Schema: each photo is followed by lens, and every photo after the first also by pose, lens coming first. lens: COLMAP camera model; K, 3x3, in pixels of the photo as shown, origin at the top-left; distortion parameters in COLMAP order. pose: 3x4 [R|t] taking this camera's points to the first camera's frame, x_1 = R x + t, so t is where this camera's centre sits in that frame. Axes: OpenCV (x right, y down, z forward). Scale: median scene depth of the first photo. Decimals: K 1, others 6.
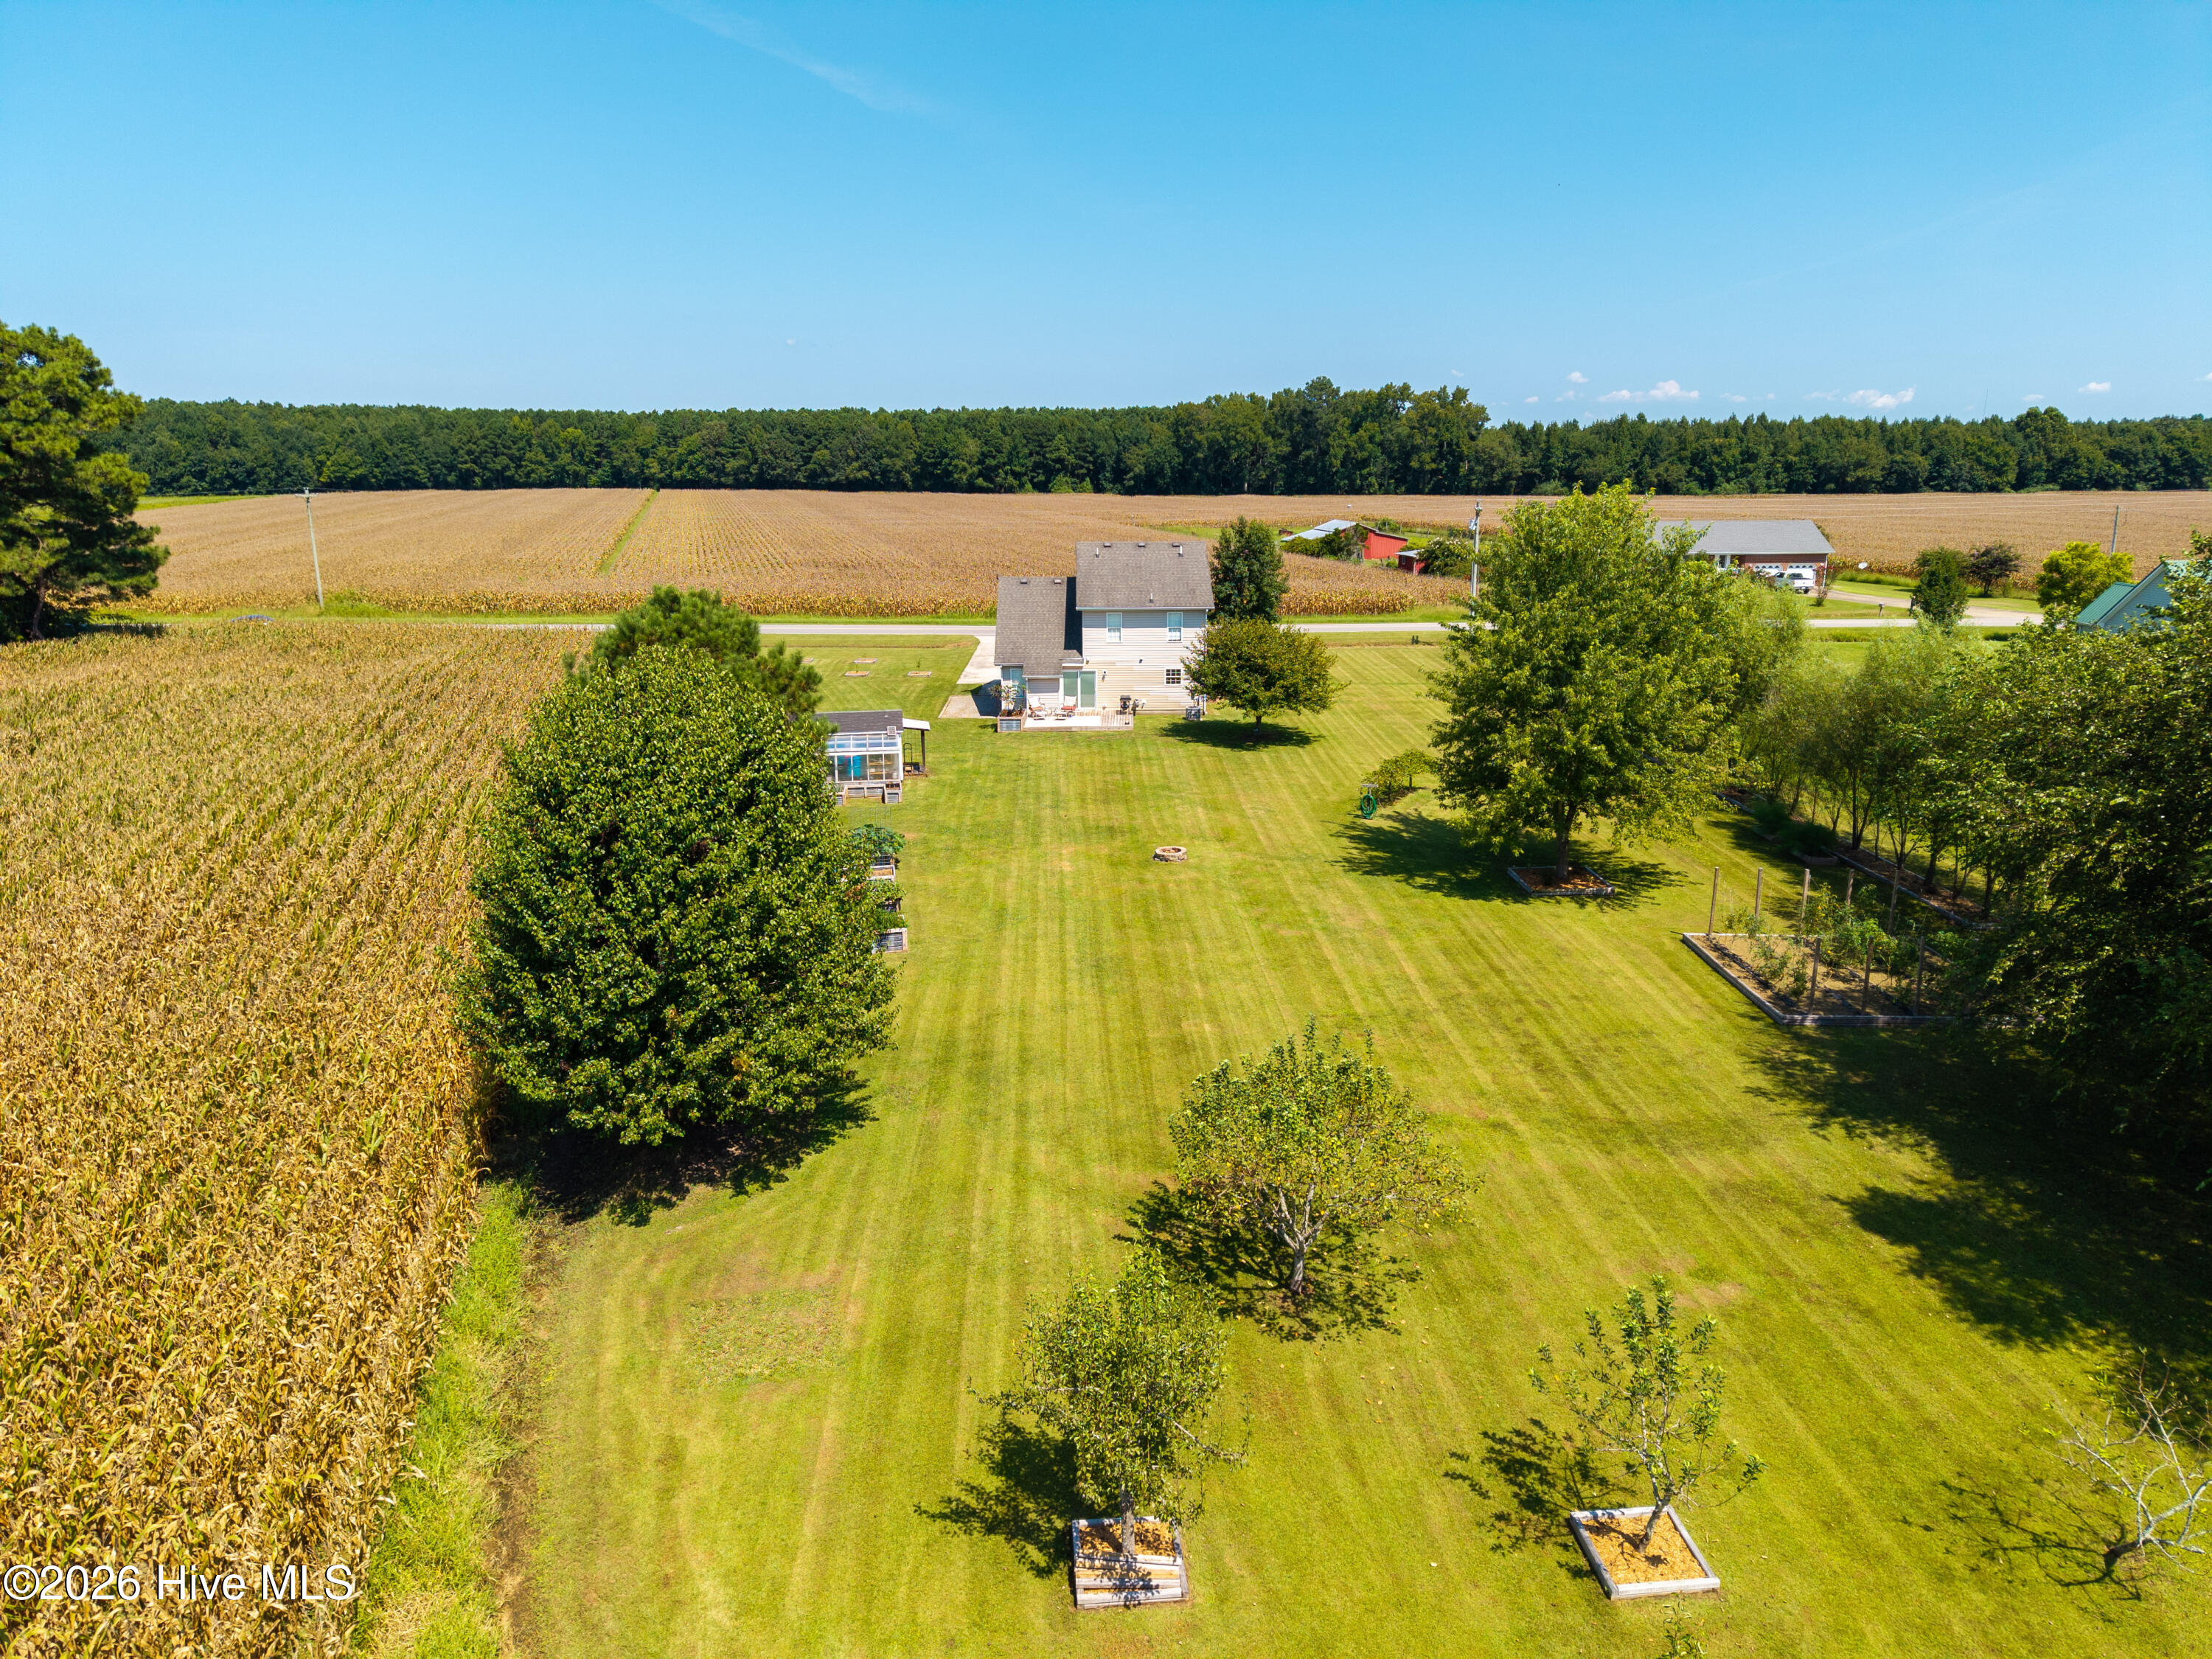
lens RADIAL K [[1493.6, 0, 1087.2], [0, 1493.6, 867.2], [0, 0, 1]] dist [0.048656, -0.045919]
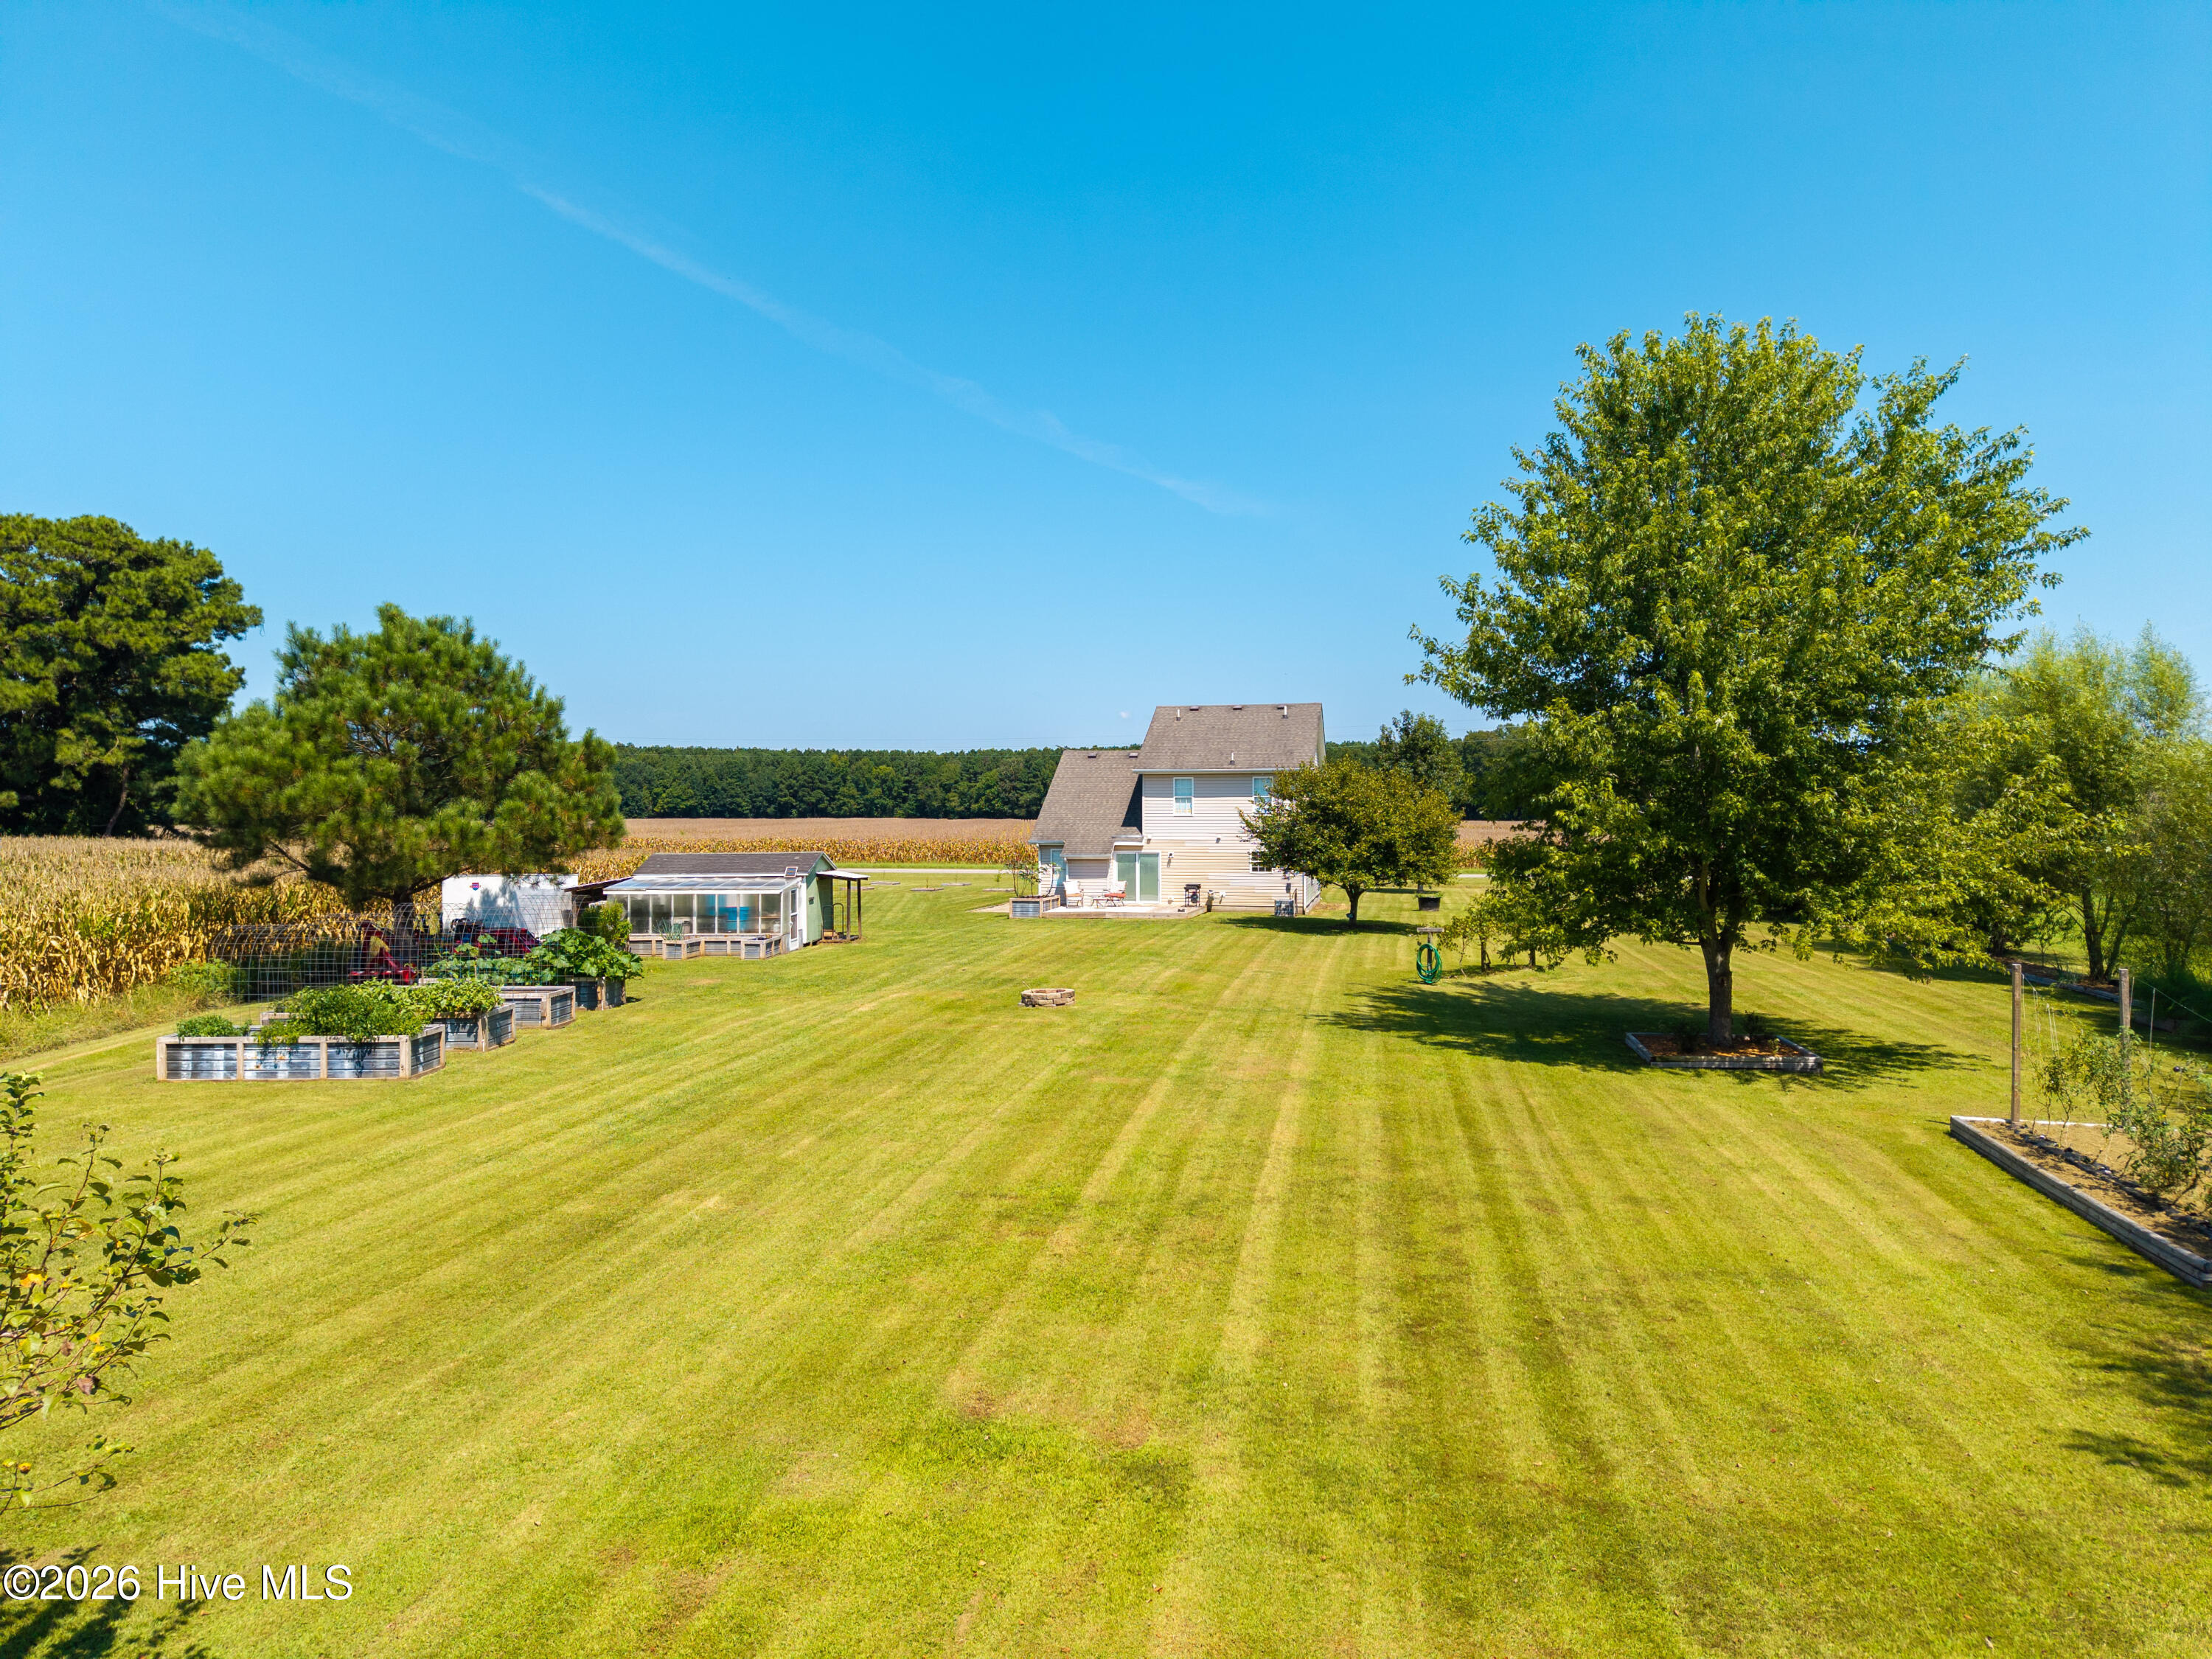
lens RADIAL K [[1493.6, 0, 1100.8], [0, 1493.6, 839.4], [0, 0, 1]] dist [0.048656, -0.045919]
pose [[0.979384, 0.010112, -0.201754, 0.110700], [-0.060492, 0.967596, -0.245149, 0.042401], [0.192738, 0.252300, 0.948260, 0.232936]]
